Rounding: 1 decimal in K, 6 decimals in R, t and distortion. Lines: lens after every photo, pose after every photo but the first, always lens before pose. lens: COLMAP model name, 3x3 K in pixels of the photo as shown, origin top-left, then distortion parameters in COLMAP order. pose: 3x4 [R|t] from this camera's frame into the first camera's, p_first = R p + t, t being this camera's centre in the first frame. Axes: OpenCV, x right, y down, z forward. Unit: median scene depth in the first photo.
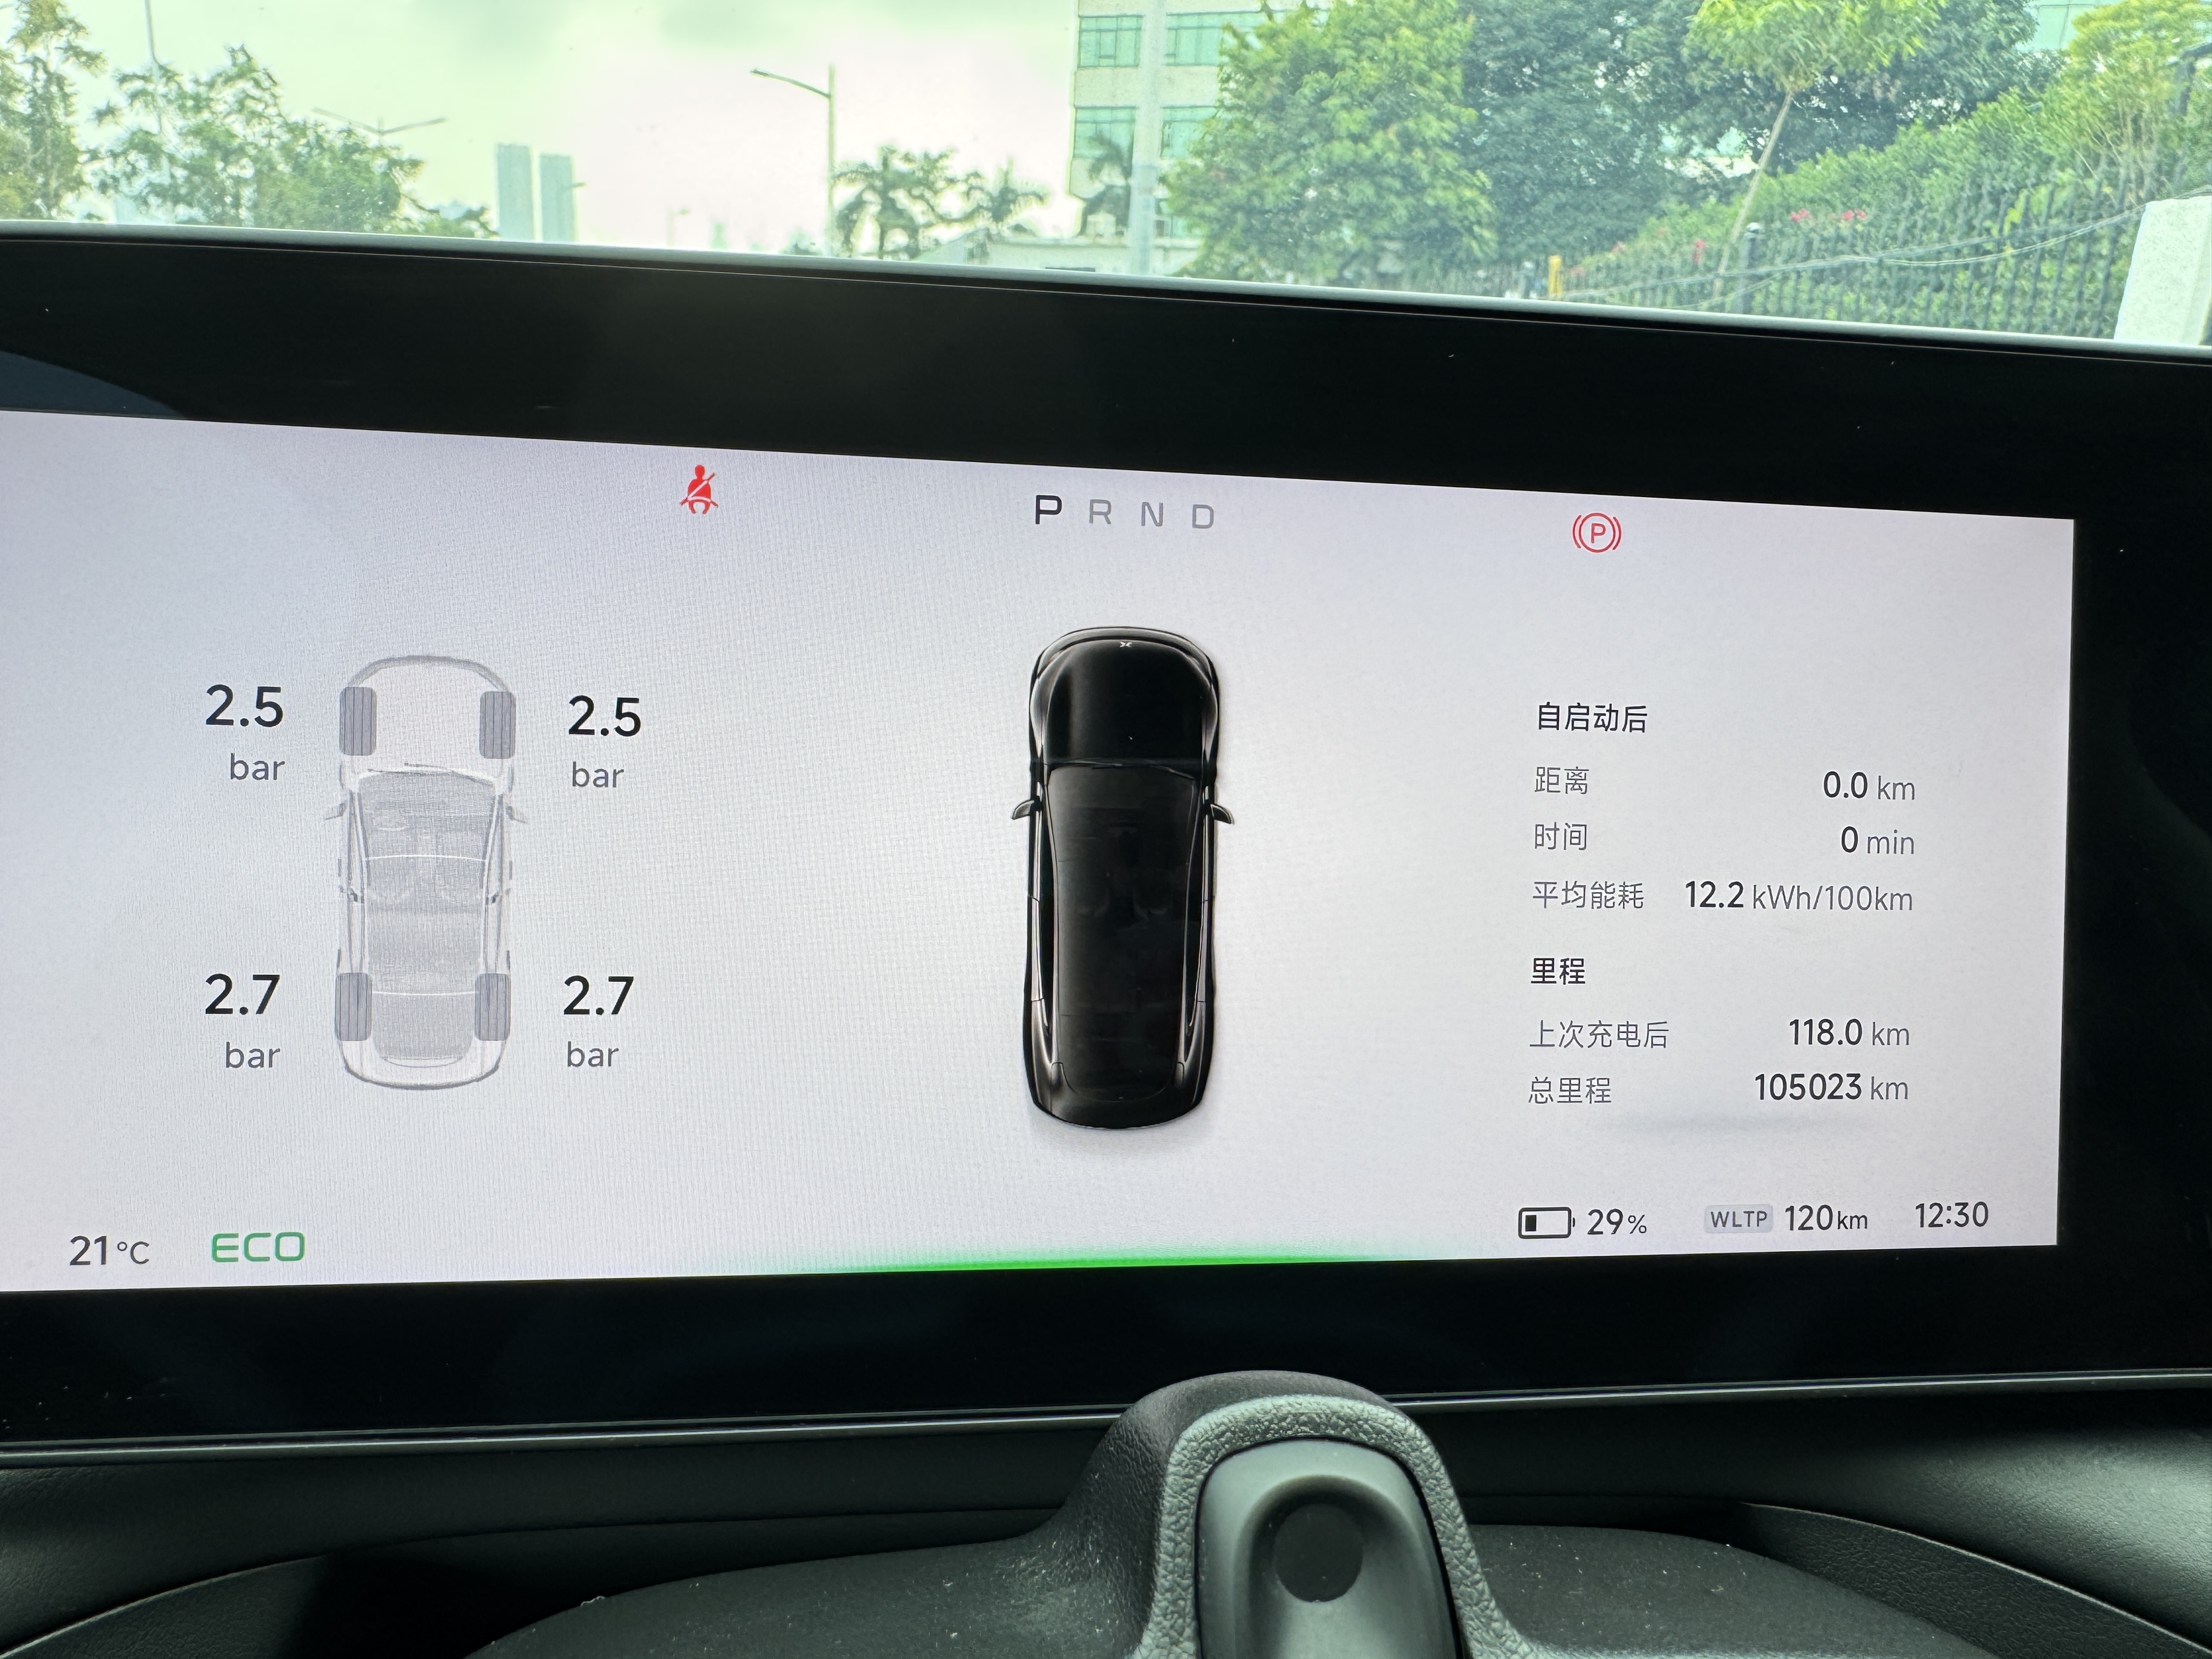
lens RADIAL K [[1571.3, 0, 971.1], [0, 1571.3, 829.6], [0, 0, 1]] dist [-0.002179, -0.007433]
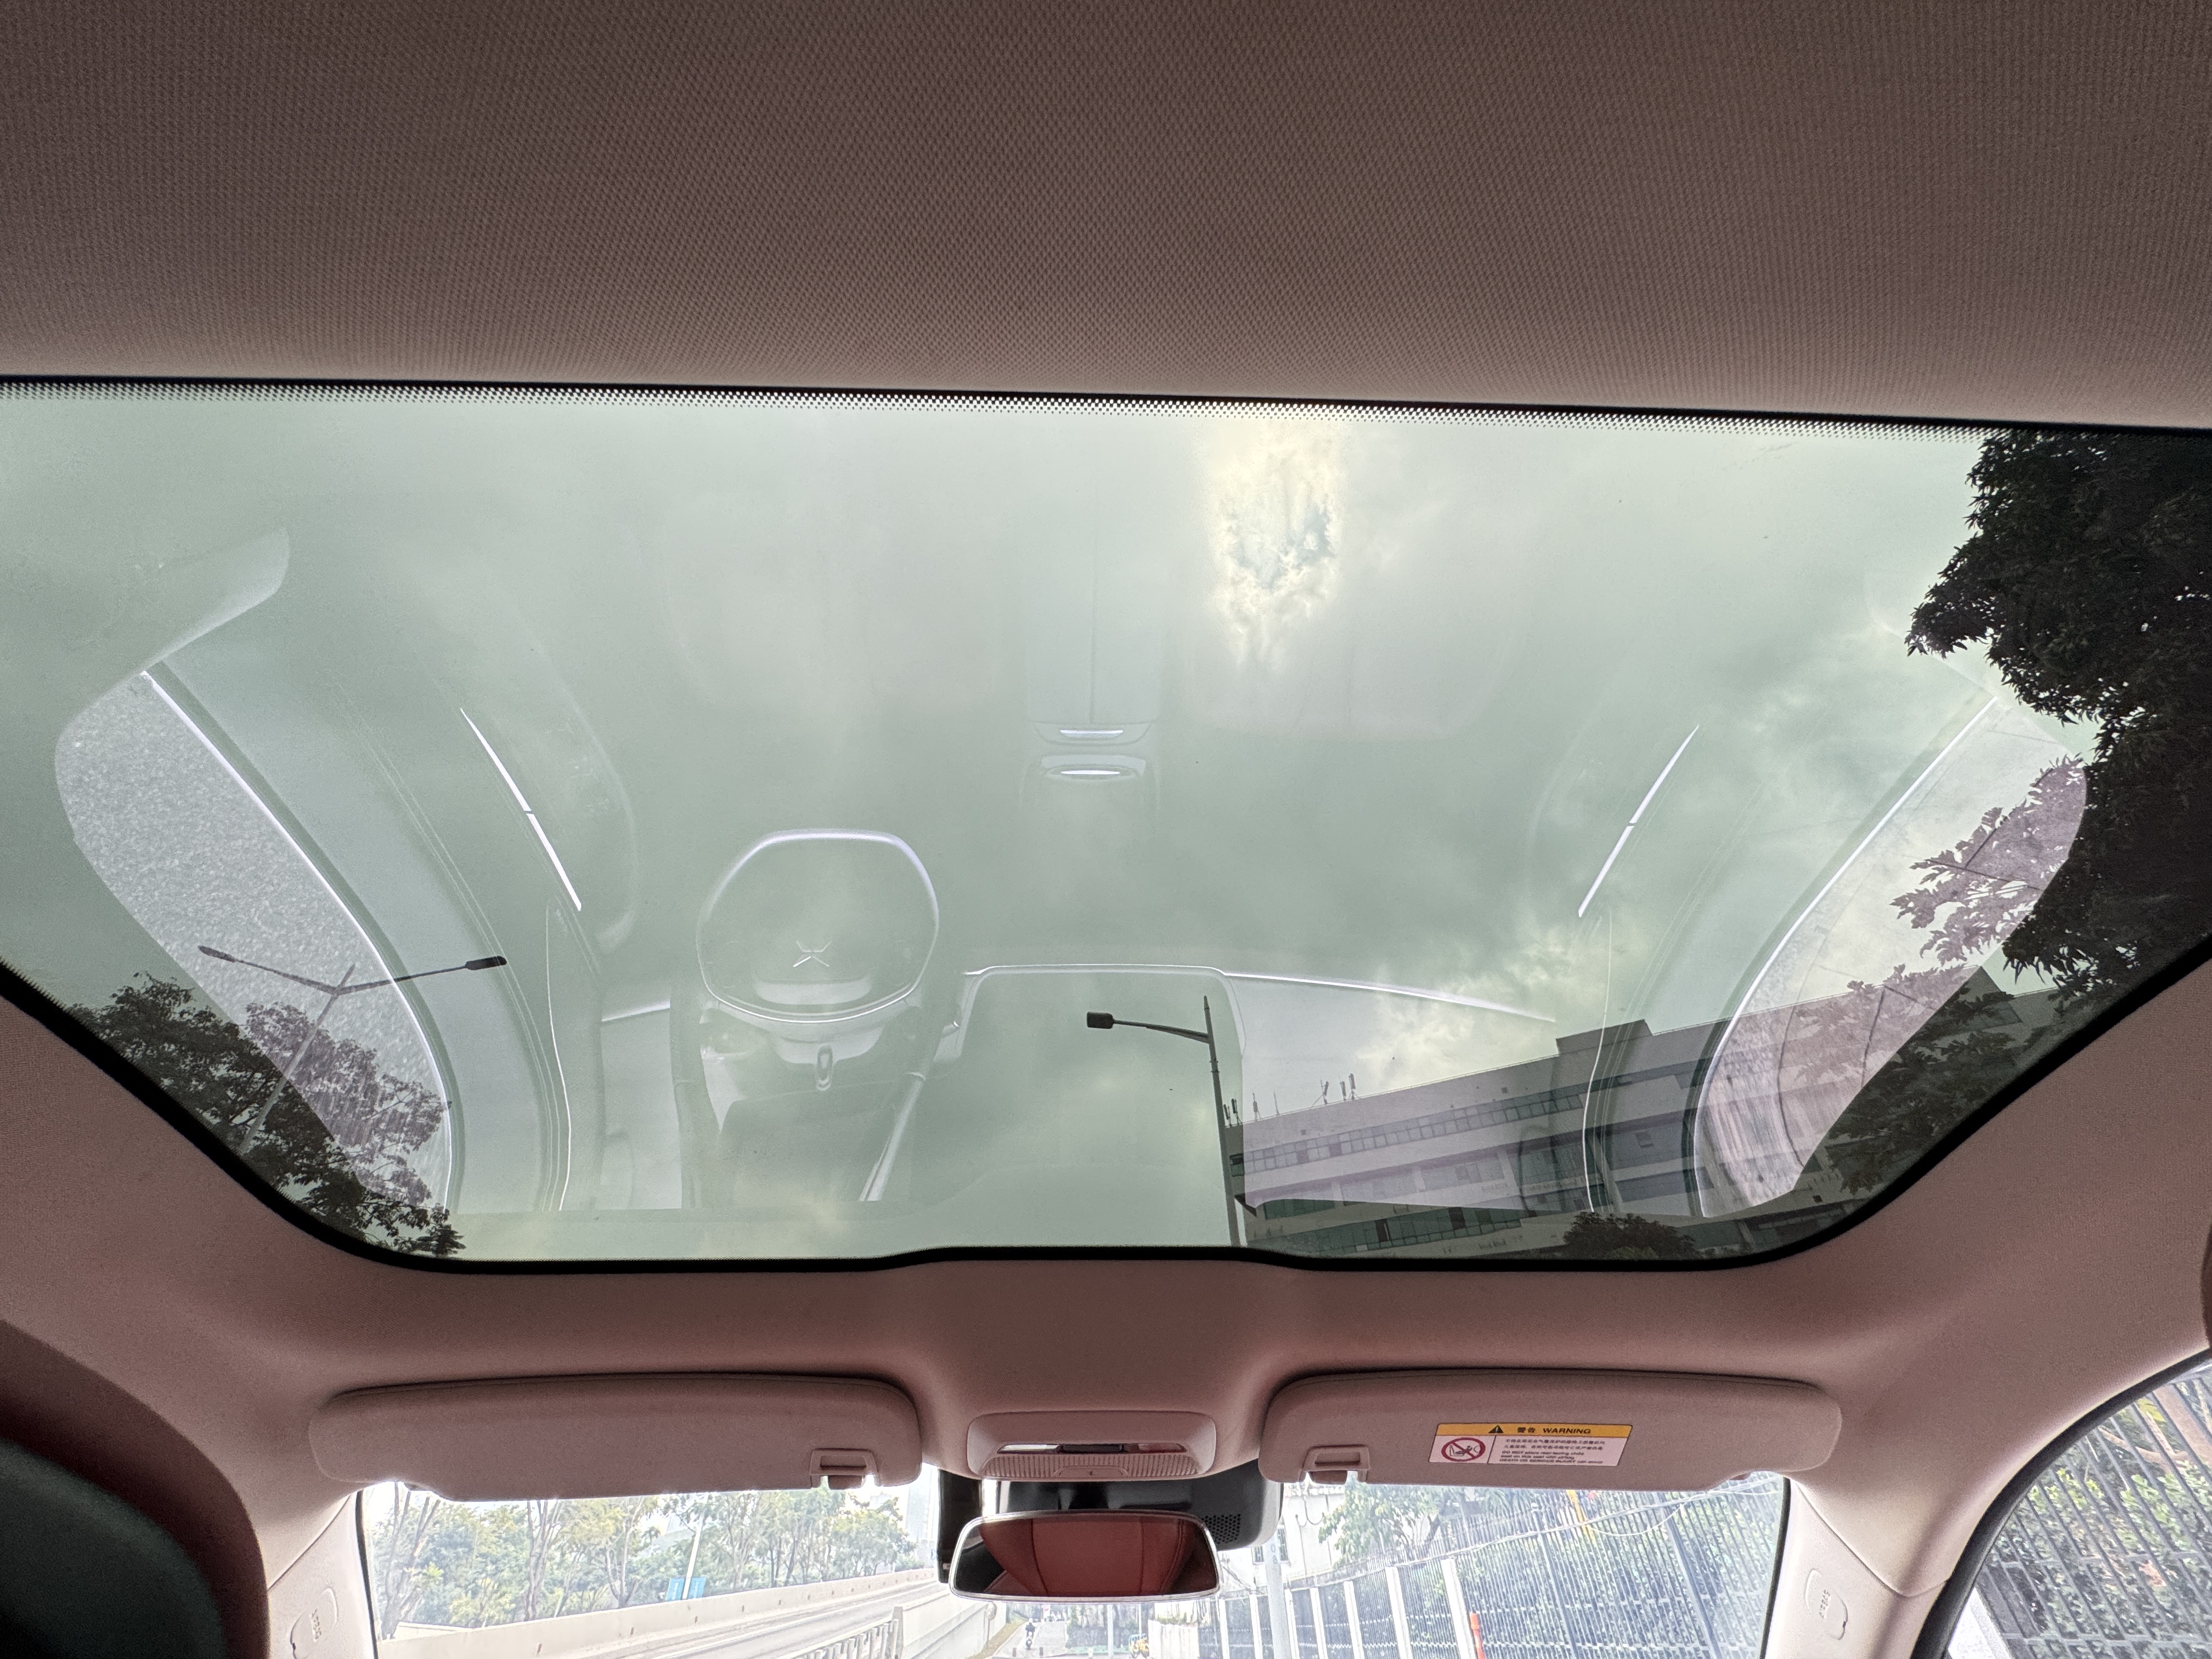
lens RADIAL K [[886.2, 0, 1108.9], [0, 886.2, 836.1], [0, 0, 1]] dist [-0.005099, 0.000534]
pose [[0.992778, -0.114996, -0.034174, 0.021413], [0.033449, 0.538907, -0.841701, 0.002684], [0.115209, 0.834479, 0.538861, -0.037855]]
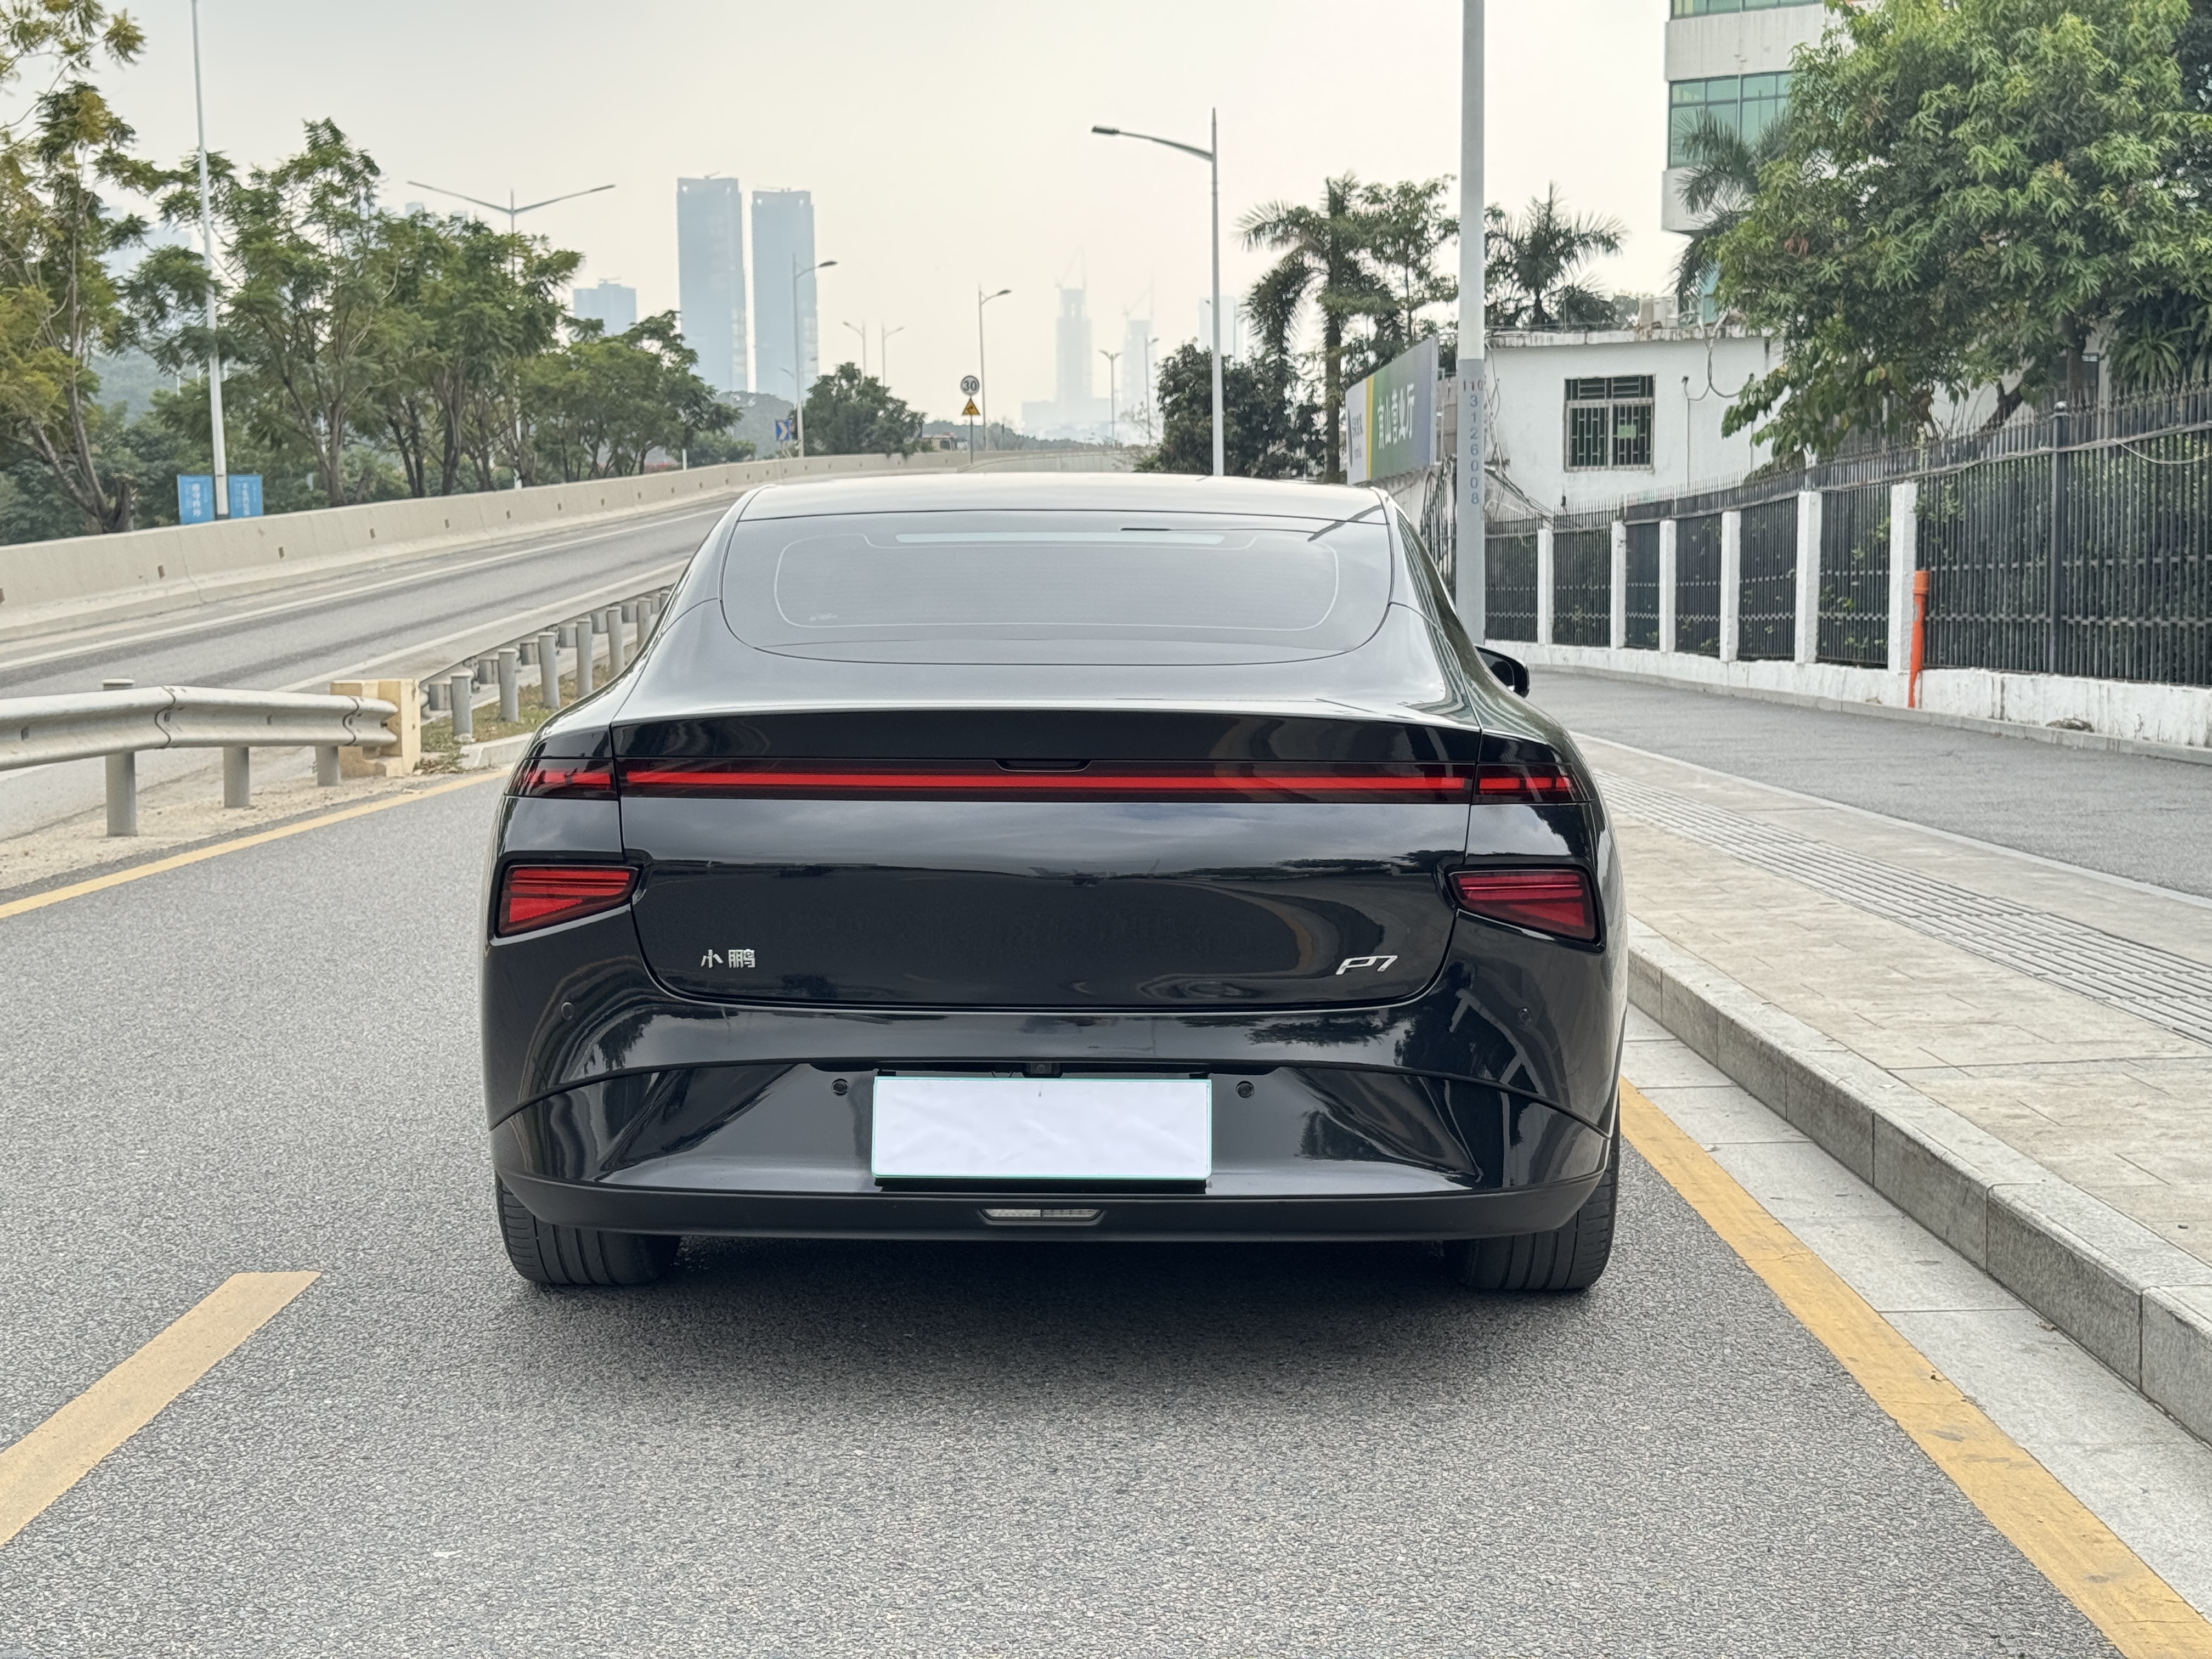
lens RADIAL K [[3161.0, 0, 1117.6], [0, 3161.0, 840.5], [0, 0, 1]] dist [0.133726, 0.000000]
pose [[0.988827, -0.036508, -0.144527, 0.060032], [0.008897, 0.982271, -0.187253, 0.067849], [0.148801, 0.183875, 0.971622, -0.272483]]
